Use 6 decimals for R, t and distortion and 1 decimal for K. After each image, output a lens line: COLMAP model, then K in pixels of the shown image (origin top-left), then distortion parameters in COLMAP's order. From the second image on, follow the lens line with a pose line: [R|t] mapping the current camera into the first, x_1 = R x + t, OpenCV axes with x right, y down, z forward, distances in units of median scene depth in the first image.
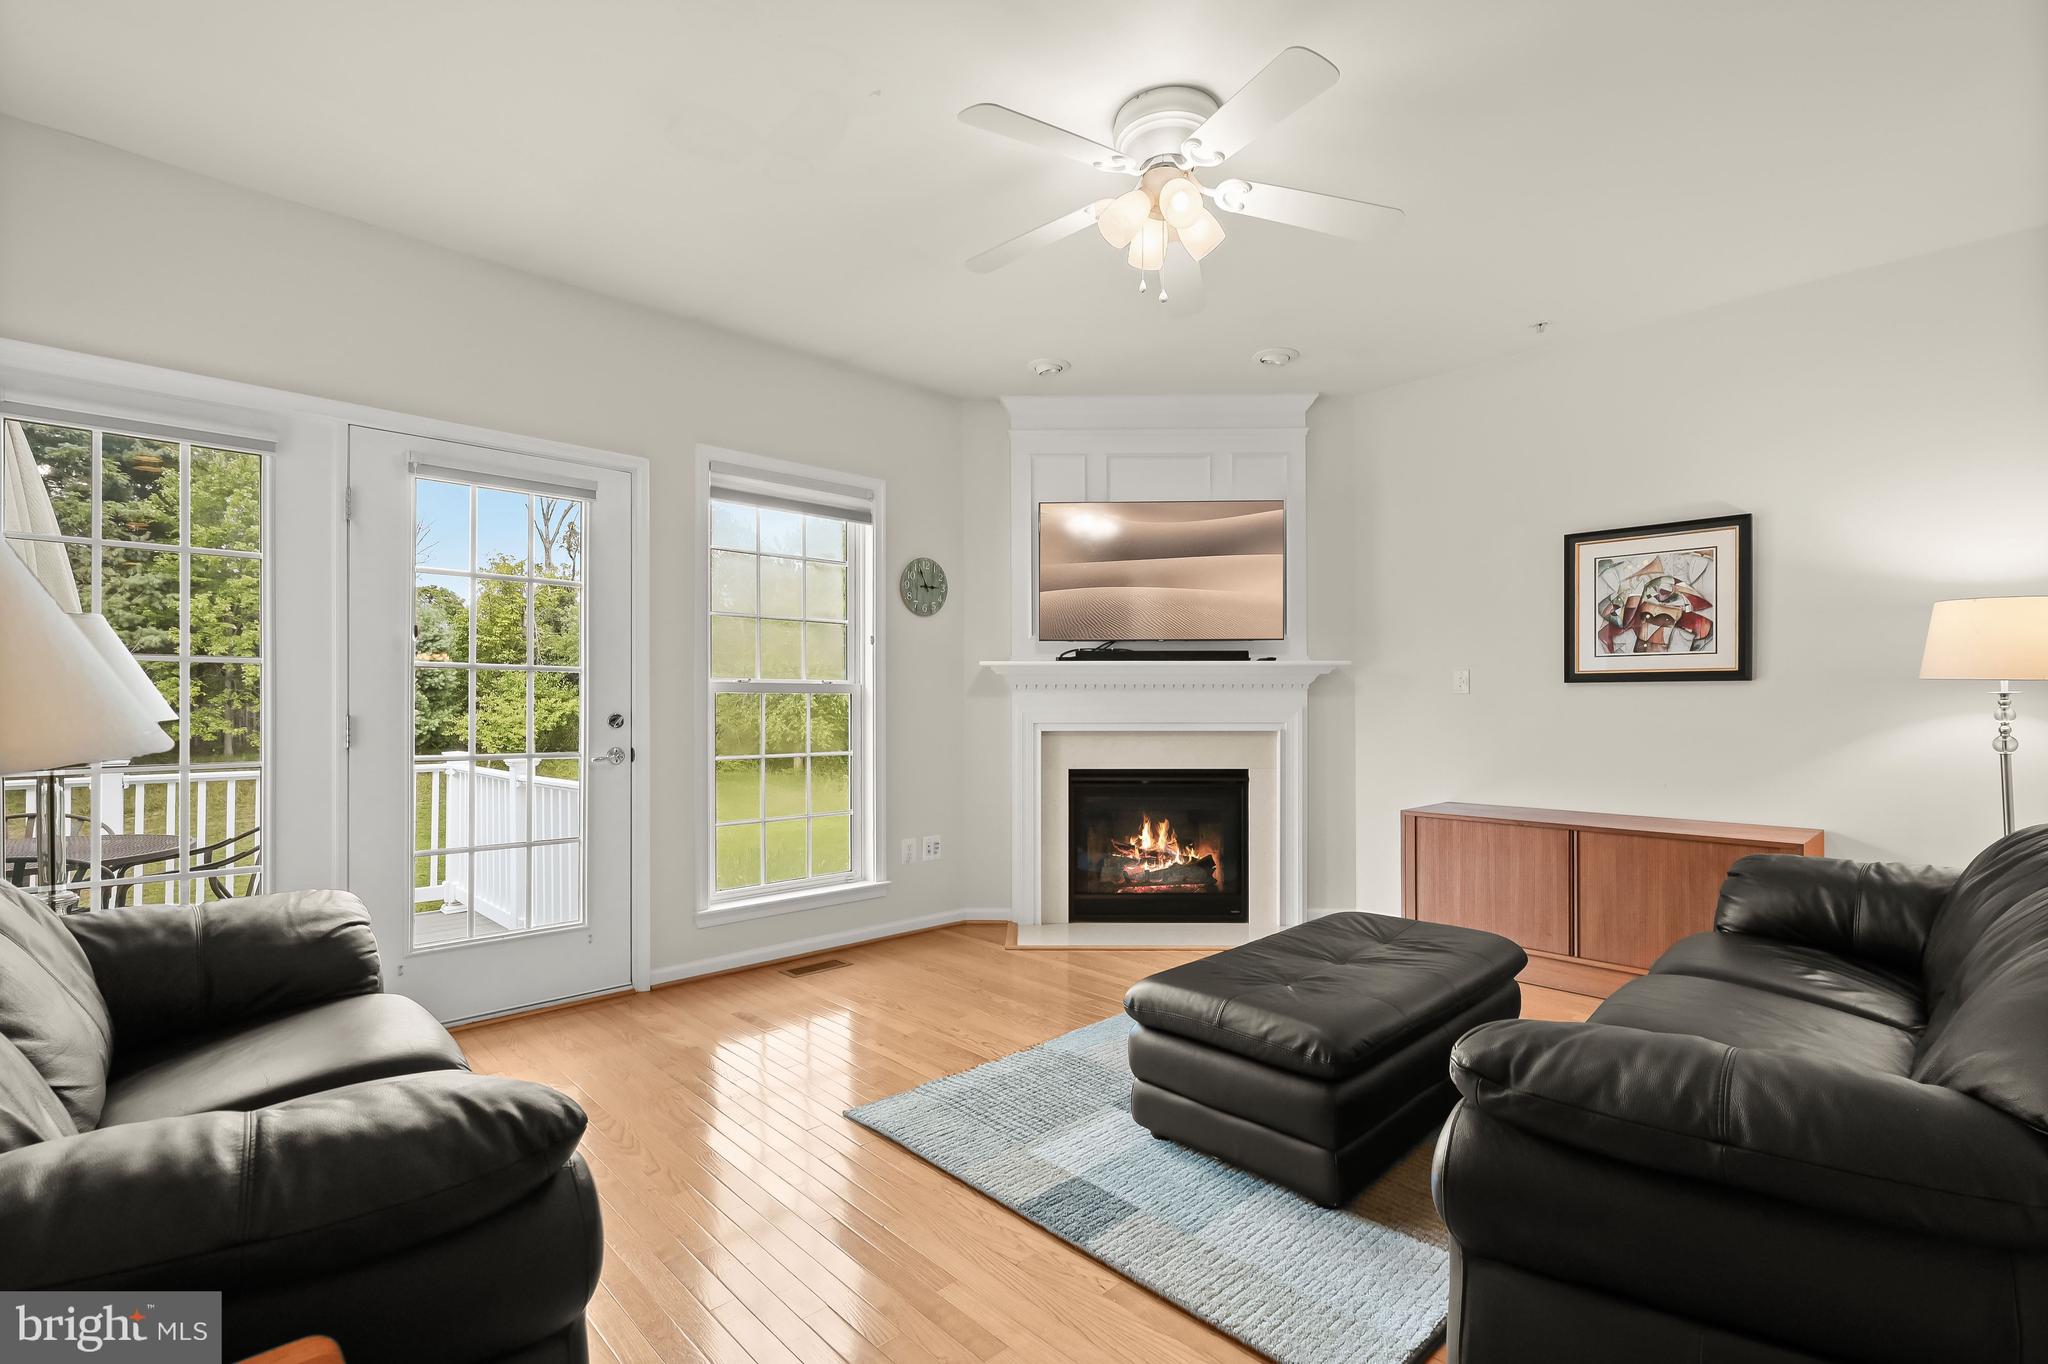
lens RADIAL K [[895.9, 0, 987.4], [0, 895.9, 701.1], [0, 0, 1]] dist [-0.001196, -0.000096]
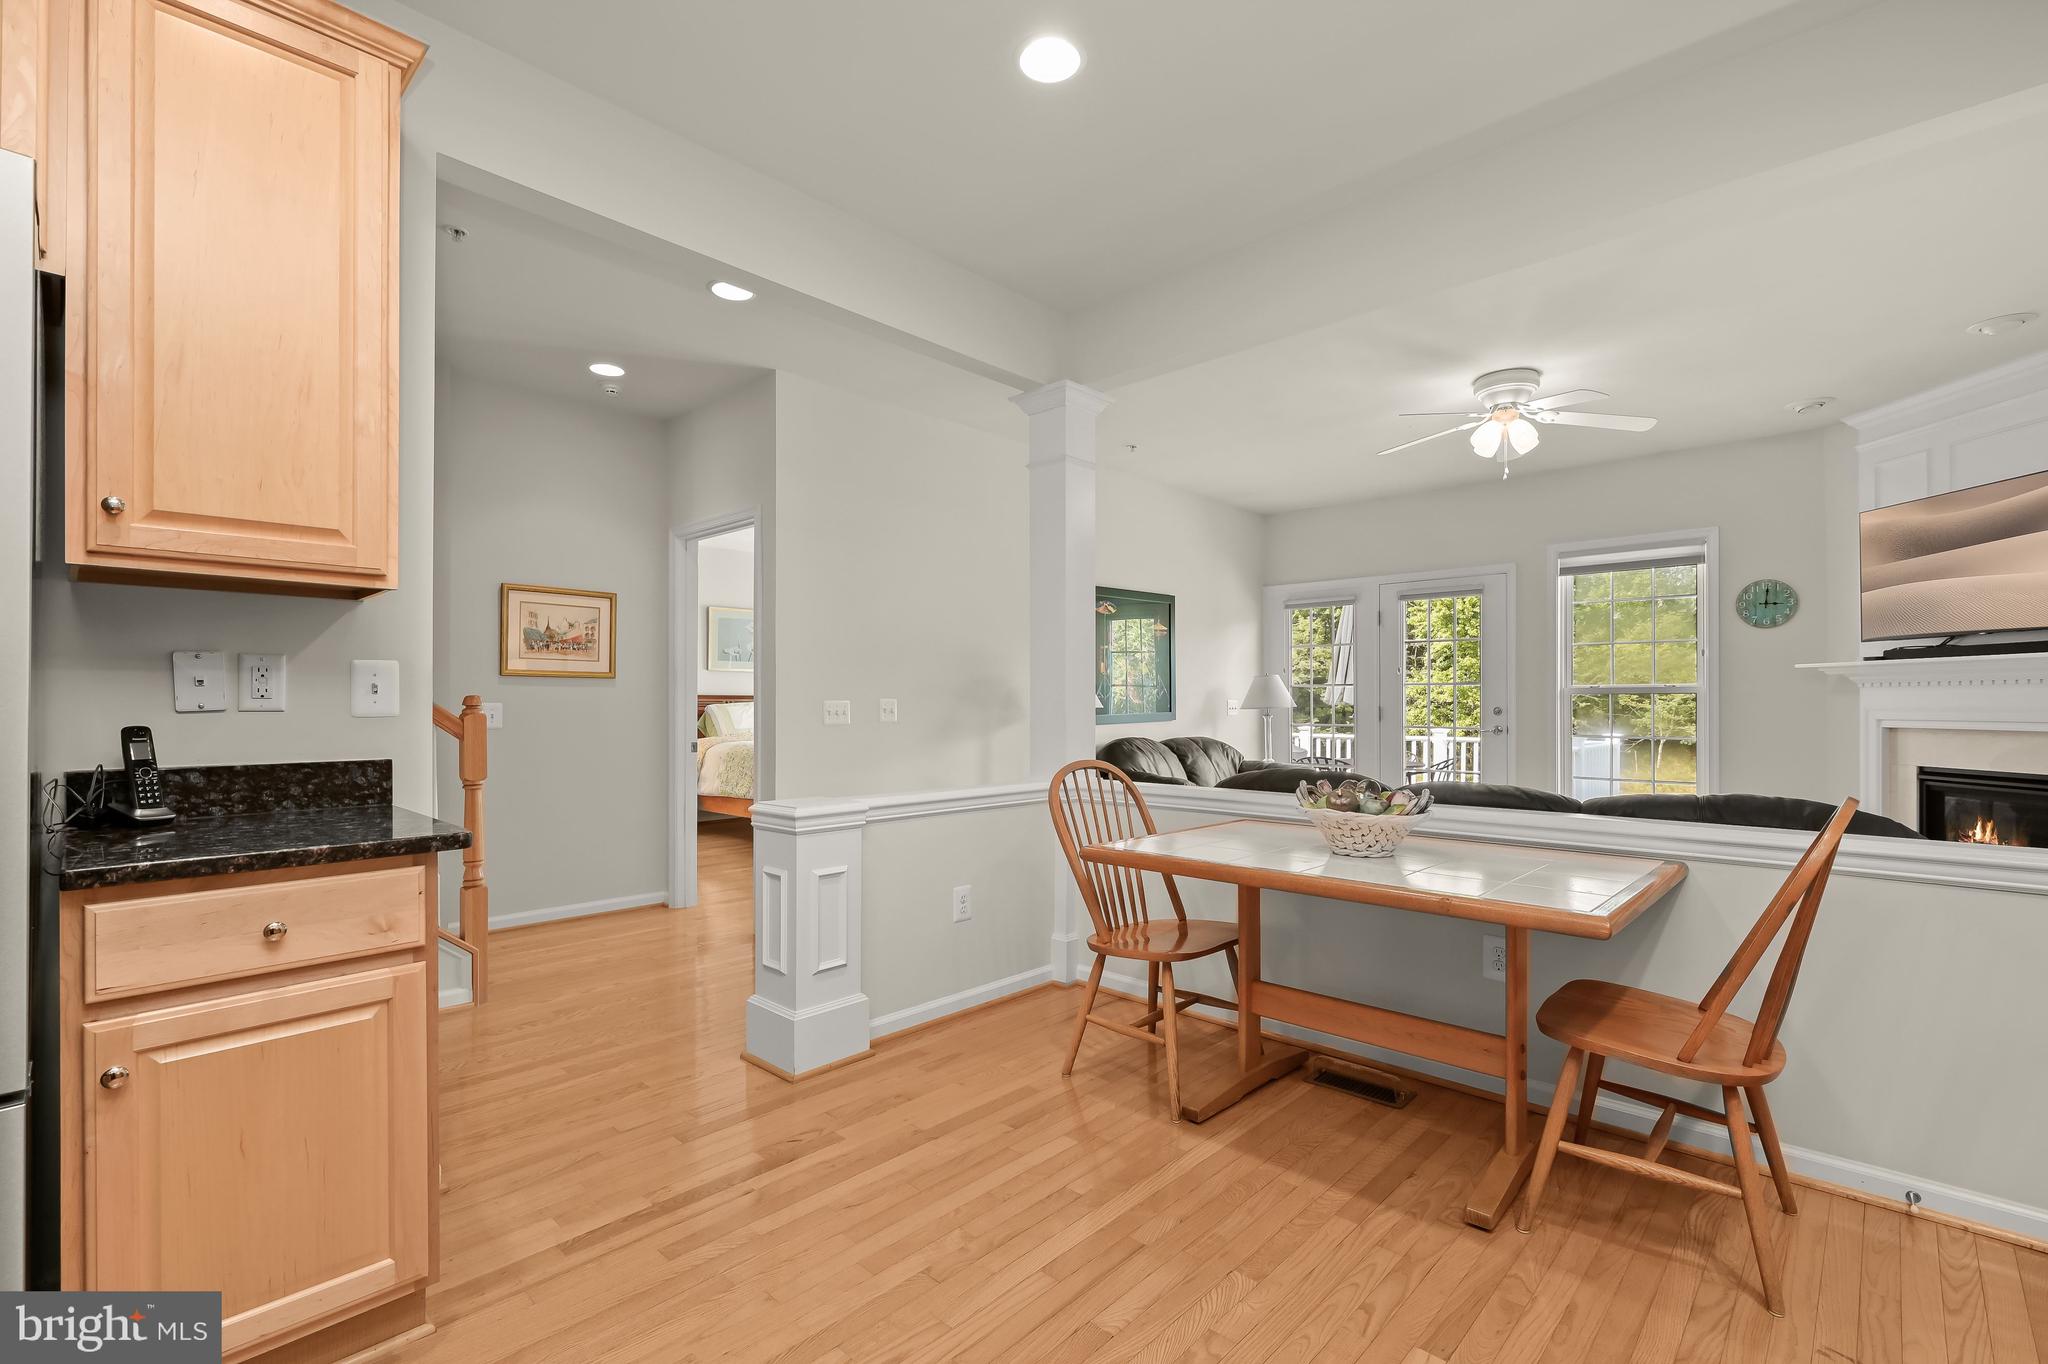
lens RADIAL K [[913.9, 0, 1038.6], [0, 913.9, 702.1], [0, 0, 1]] dist [0.000191, 0.000079]
pose [[0.087043, -0.000650, -0.996204, 1.076701], [0.005205, 0.999986, -0.000198, -0.001013], [0.996191, -0.005168, 0.087046, -0.074486]]
